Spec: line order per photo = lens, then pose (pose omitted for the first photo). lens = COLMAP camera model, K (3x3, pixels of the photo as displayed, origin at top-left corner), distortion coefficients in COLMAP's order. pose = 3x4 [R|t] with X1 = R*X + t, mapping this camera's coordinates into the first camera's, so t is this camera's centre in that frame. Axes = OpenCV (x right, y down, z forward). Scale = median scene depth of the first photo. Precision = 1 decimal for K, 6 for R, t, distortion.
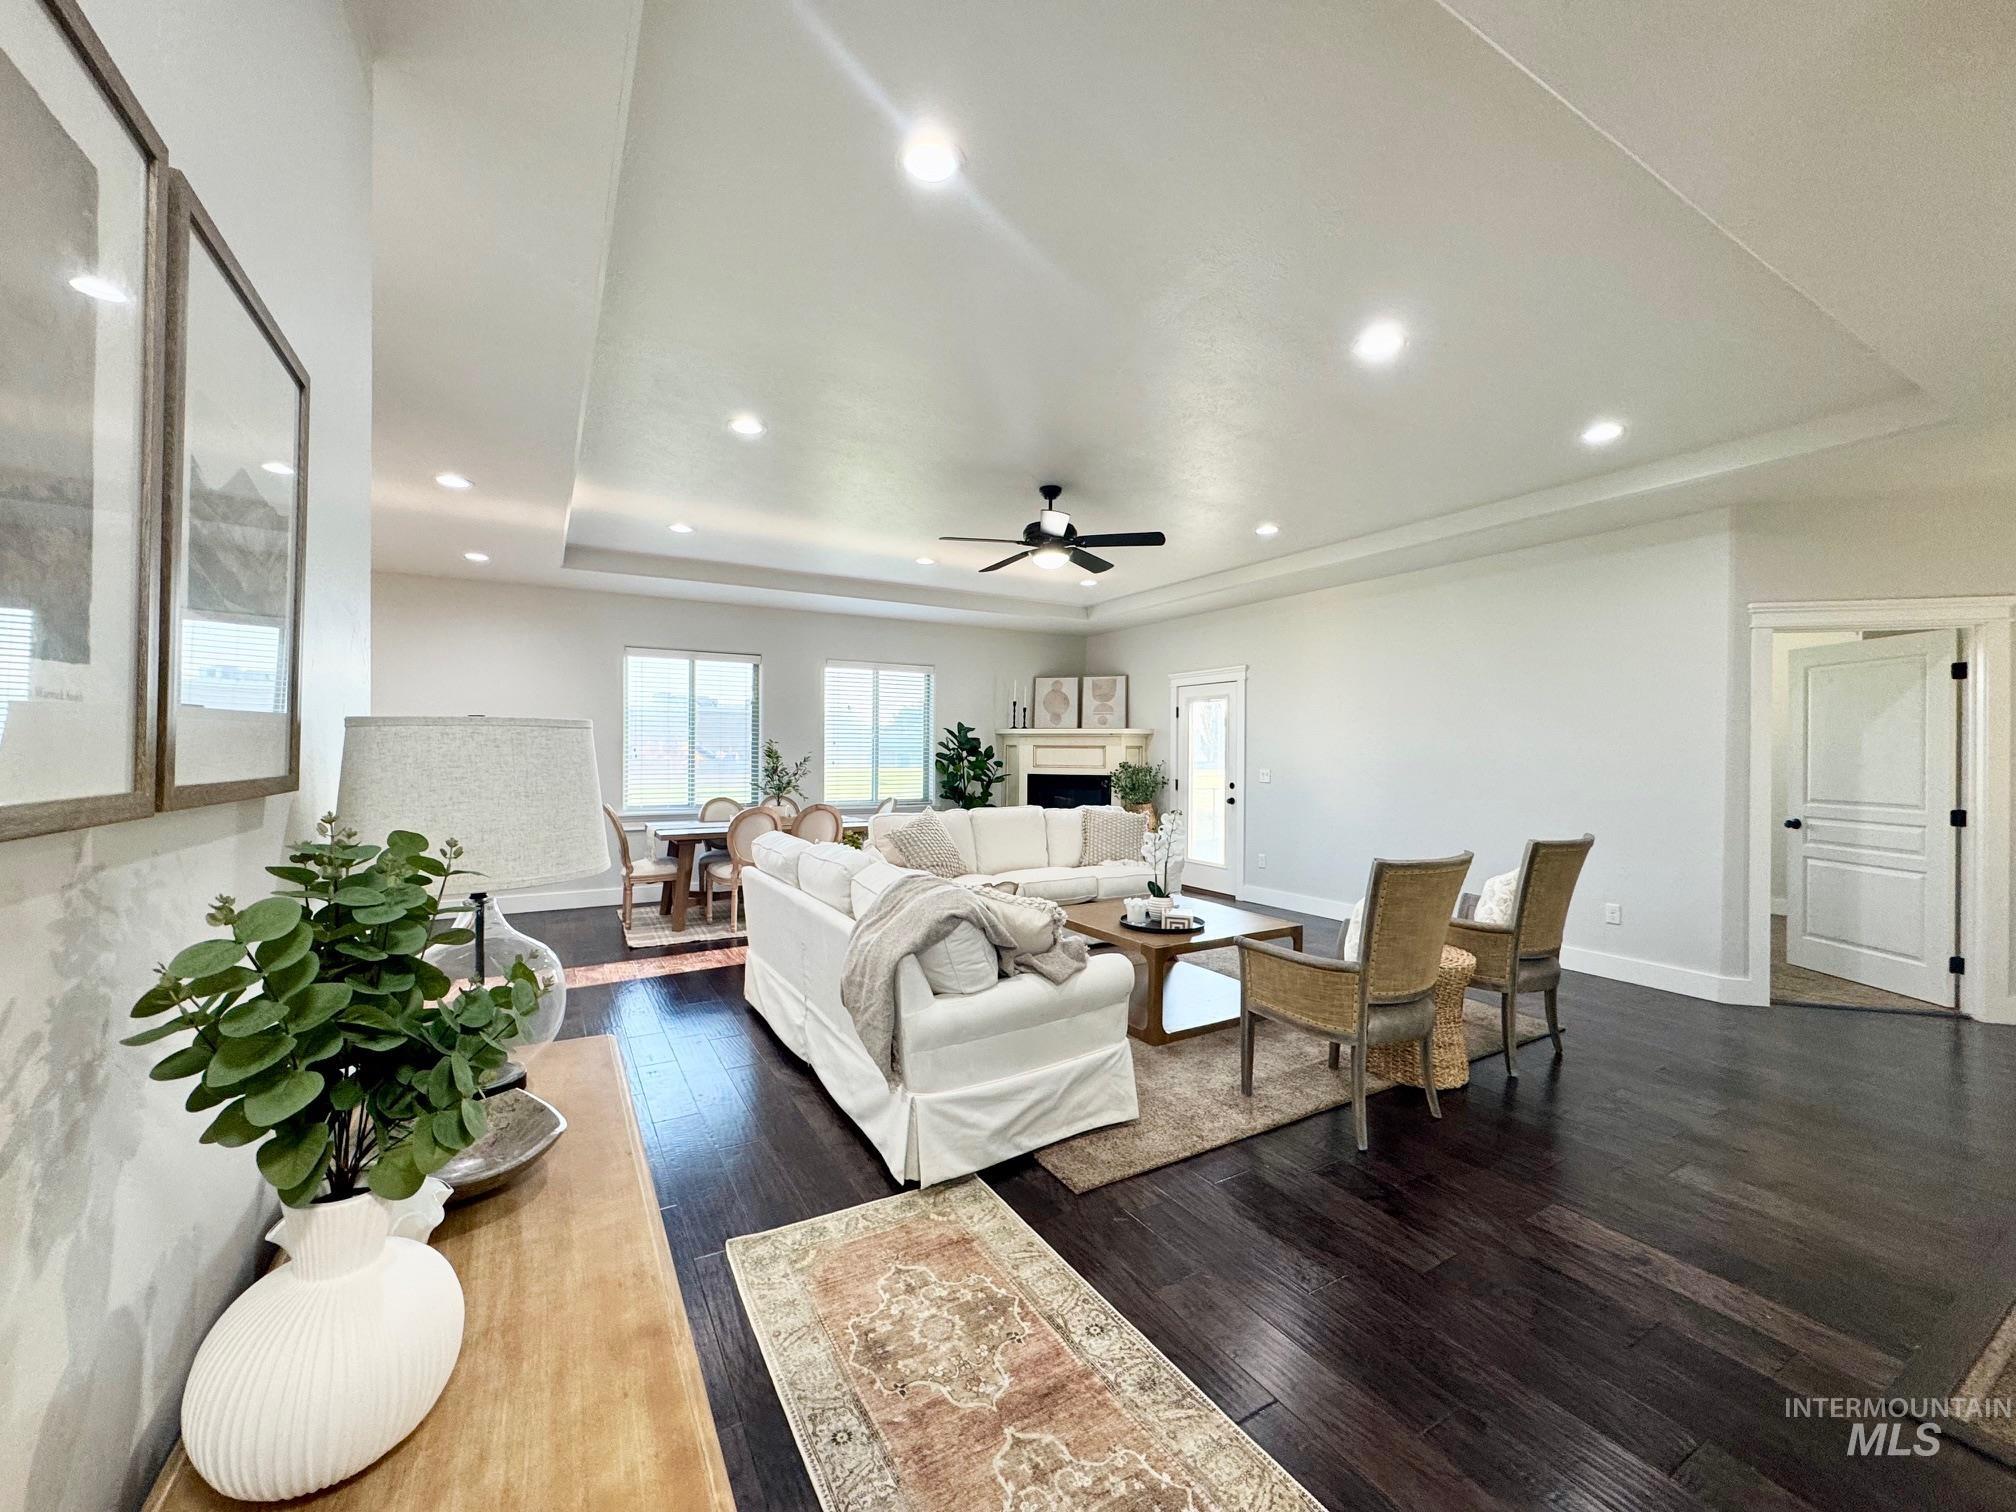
lens RADIAL K [[802.1, 0, 1007.8], [0, 802.1, 749.5], [0, 0, 1]] dist [-0.006774, -0.000039]
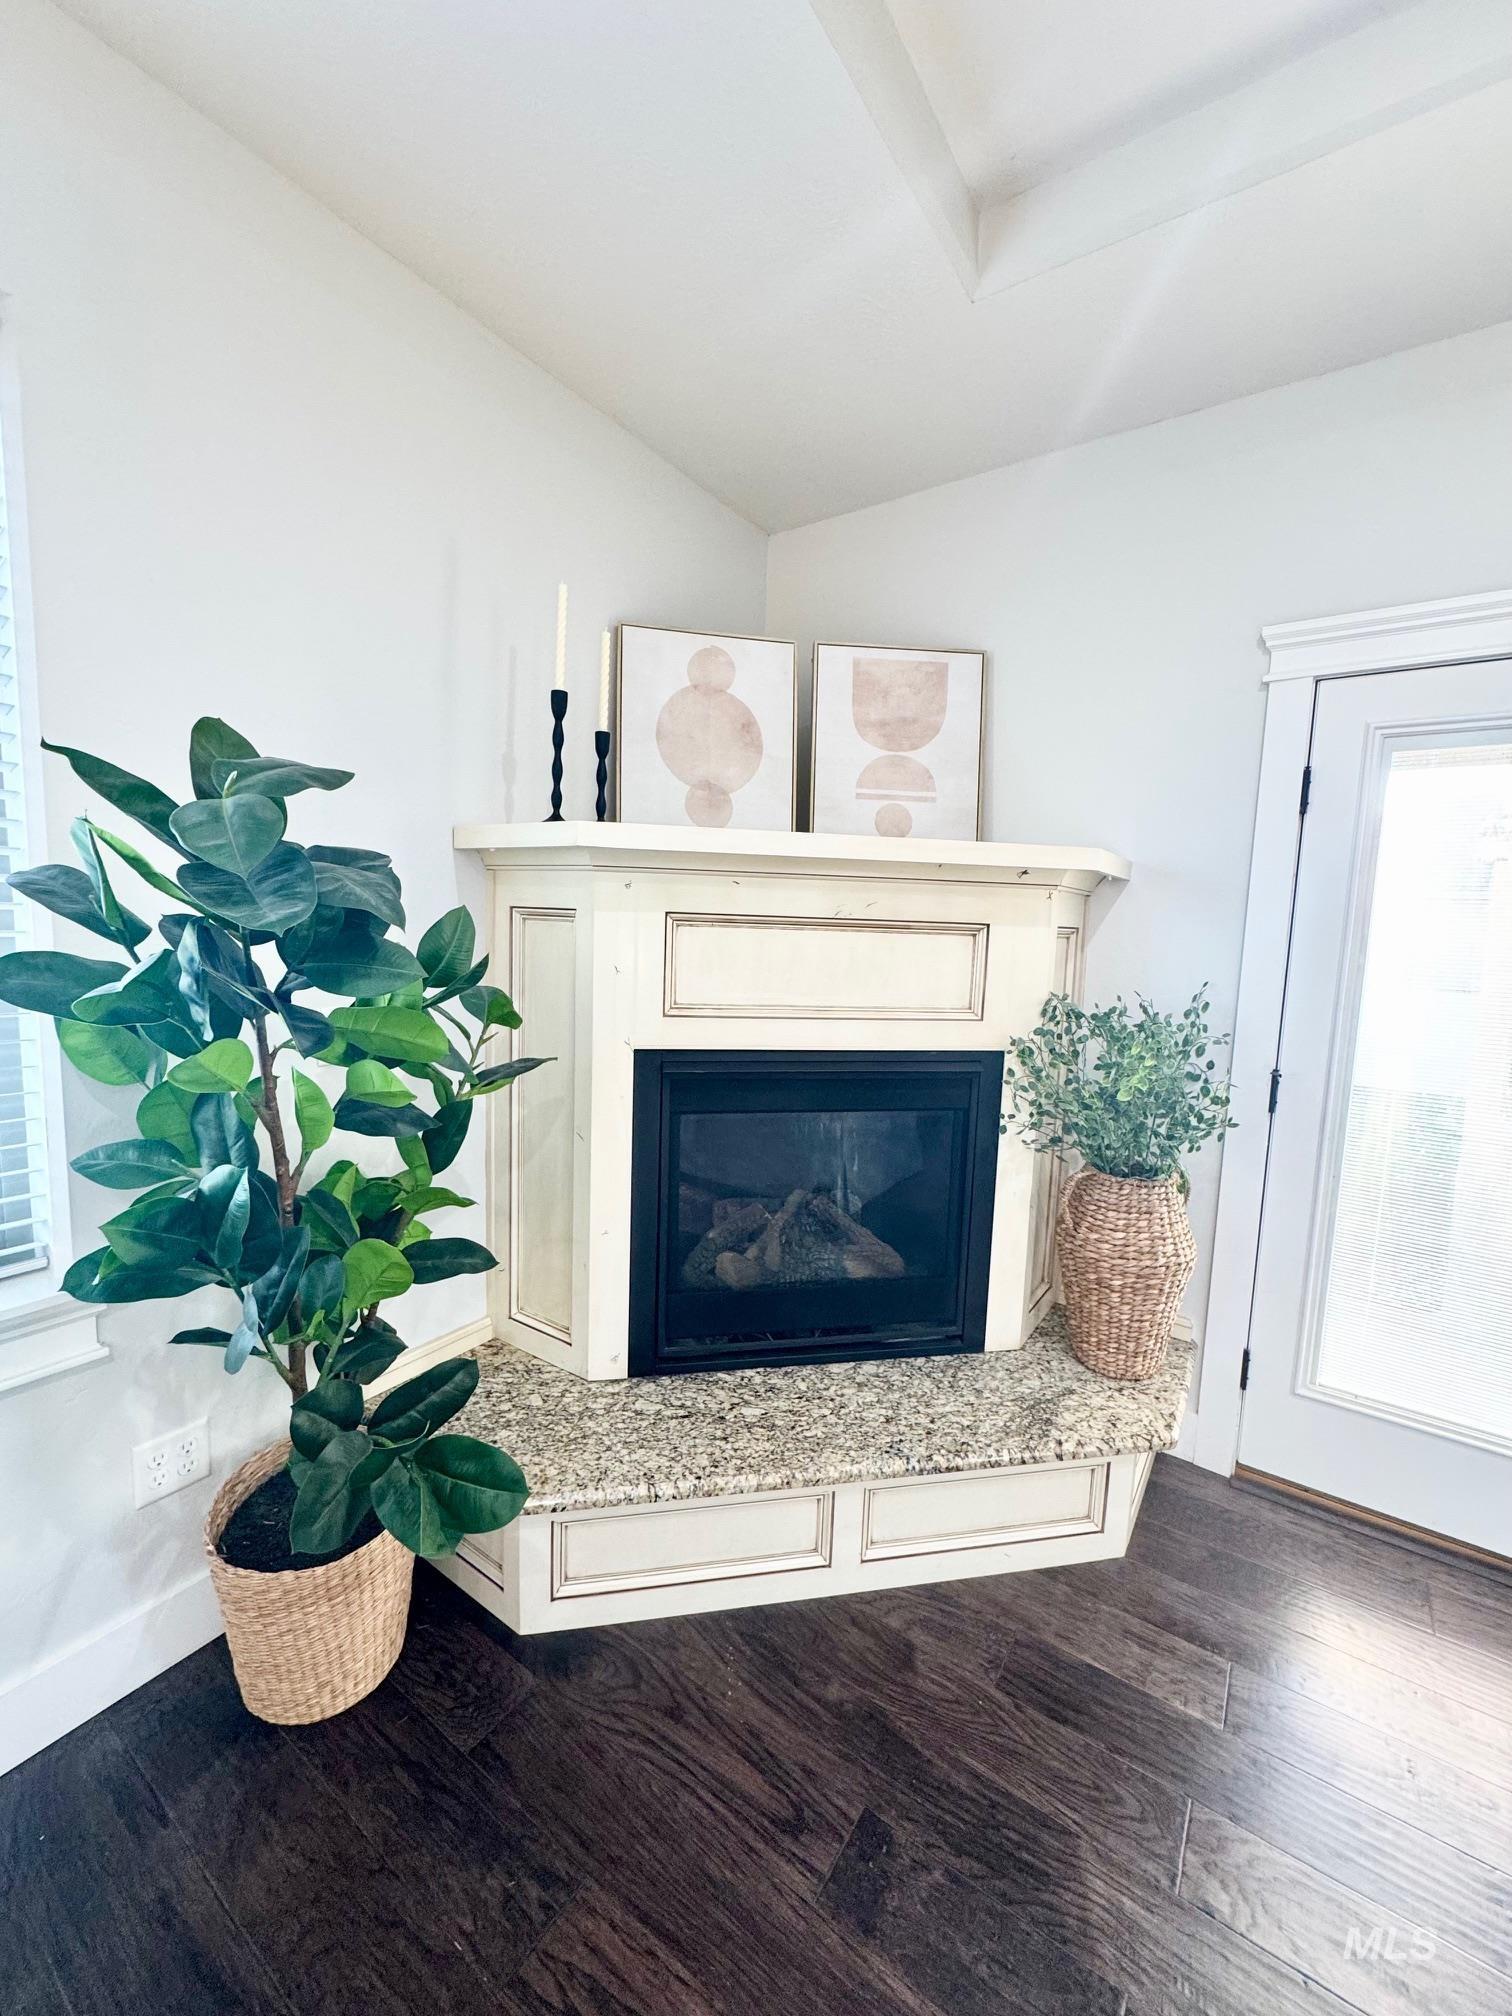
lens RADIAL K [[802.1, 0, 753.5], [0, 802.1, 1005.5], [0, 0, 1]] dist [-0.006774, -0.000039]
pose [[0.907442, -0.020921, 0.419656, -0.035602], [-0.028472, 0.993402, 0.111090, -0.004845], [-0.419211, -0.112756, 0.900860, 0.828294]]
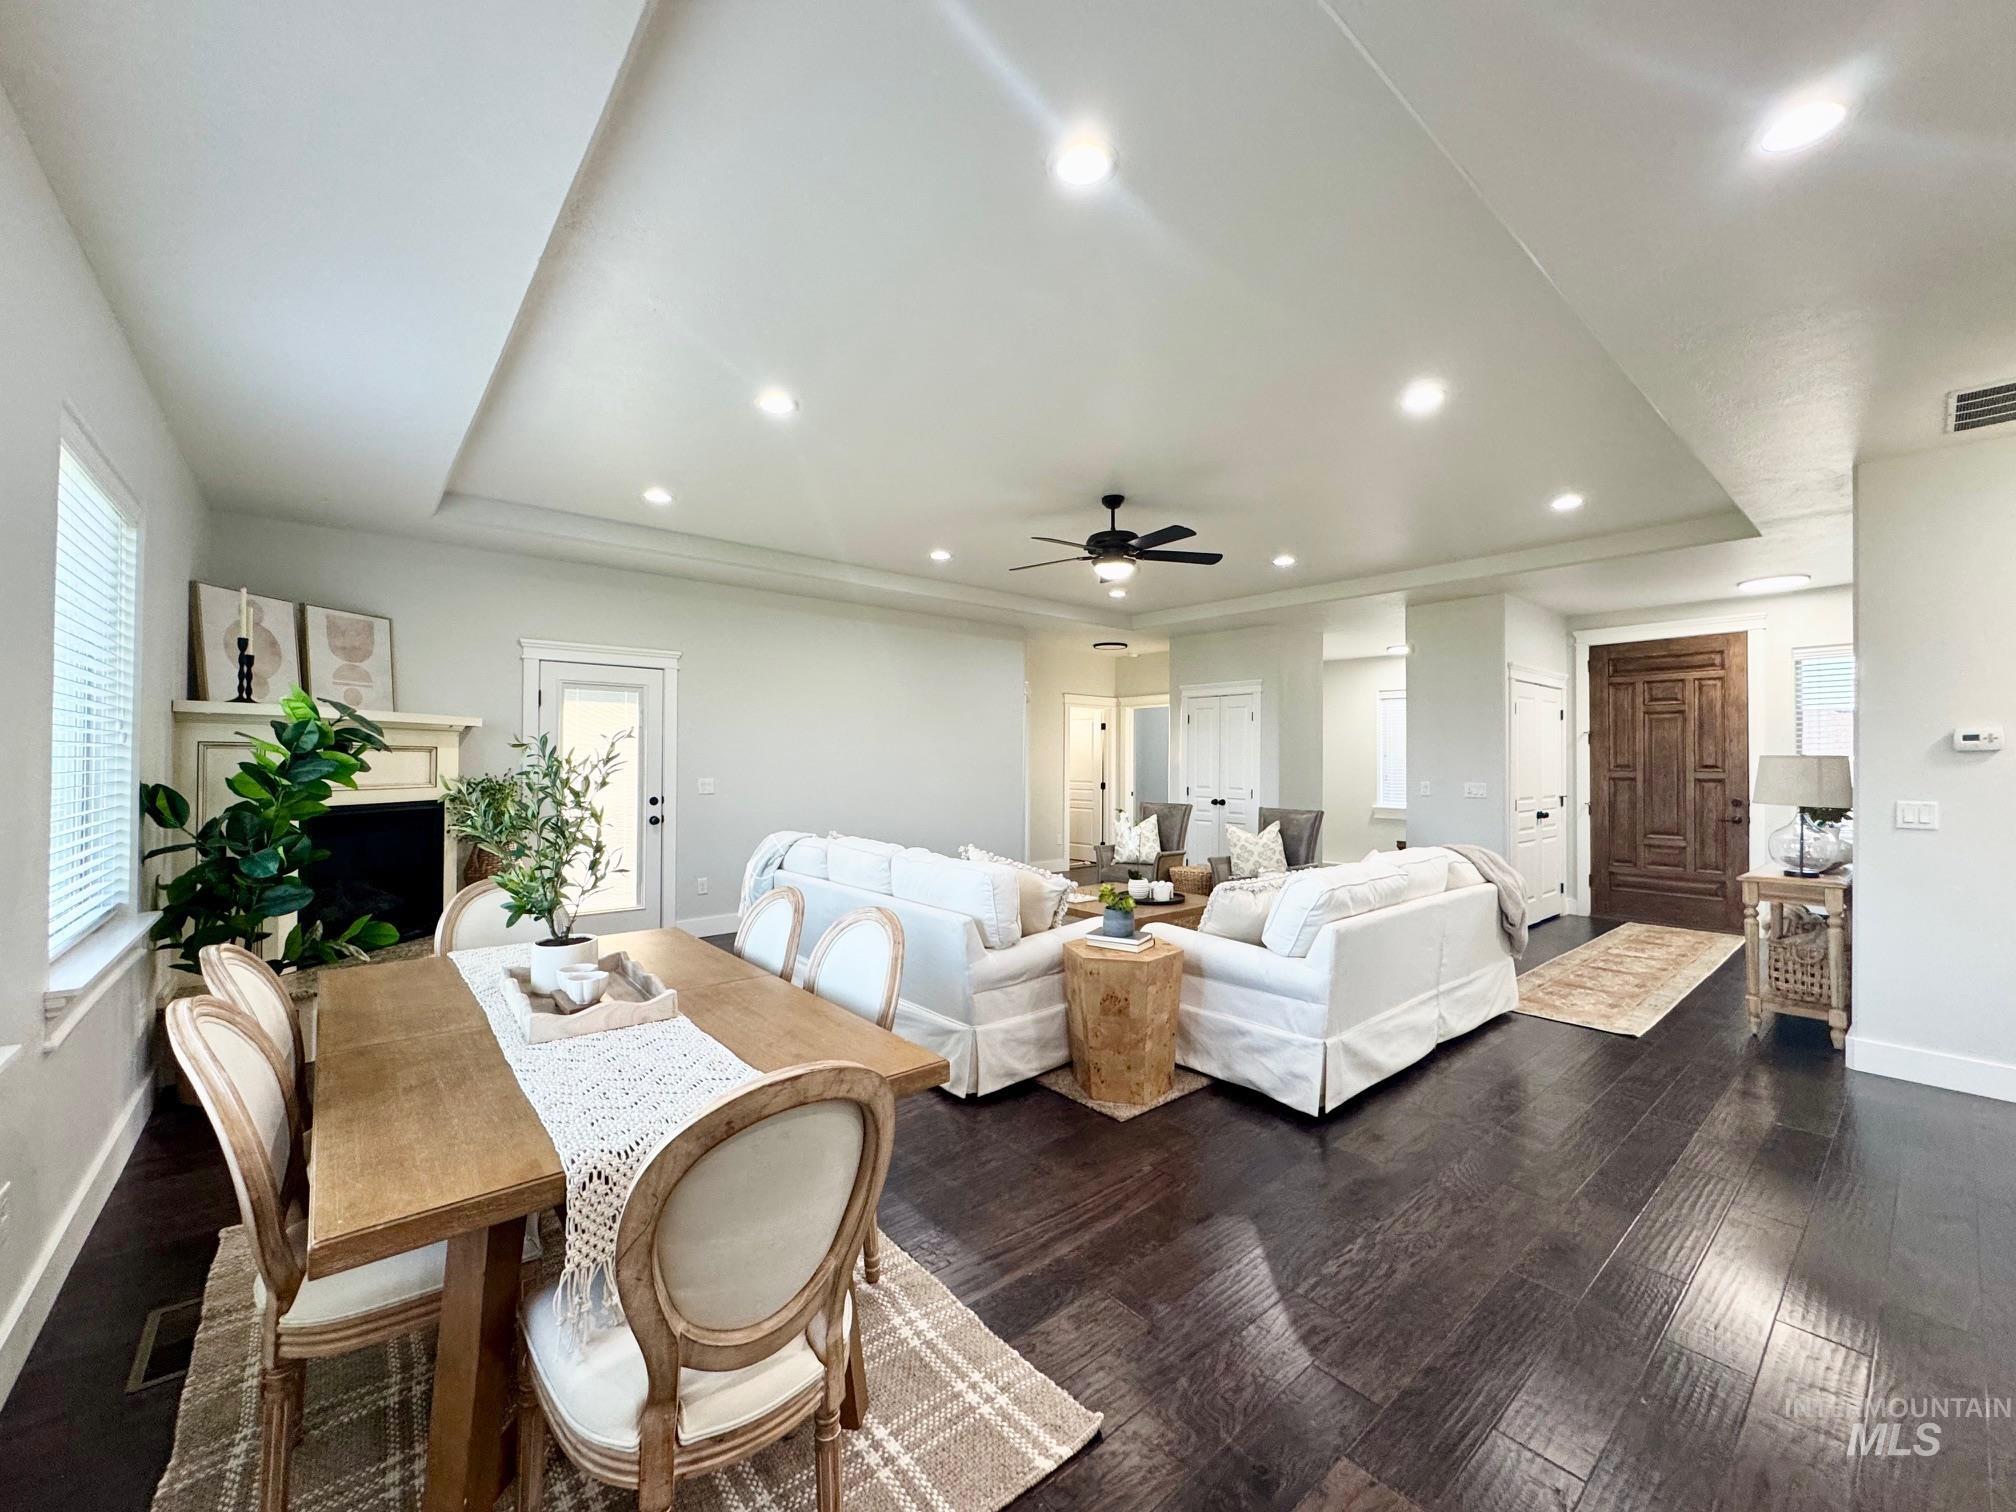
lens RADIAL K [[802.1, 0, 1007.7], [0, 802.1, 753.1], [0, 0, 1]] dist [-0.006774, -0.000039]
pose [[-0.171457, 0.003431, 0.985186, -0.496480], [-0.008889, 0.999948, -0.005029, -0.001010], [-0.985152, -0.009620, -0.171417, 0.712915]]
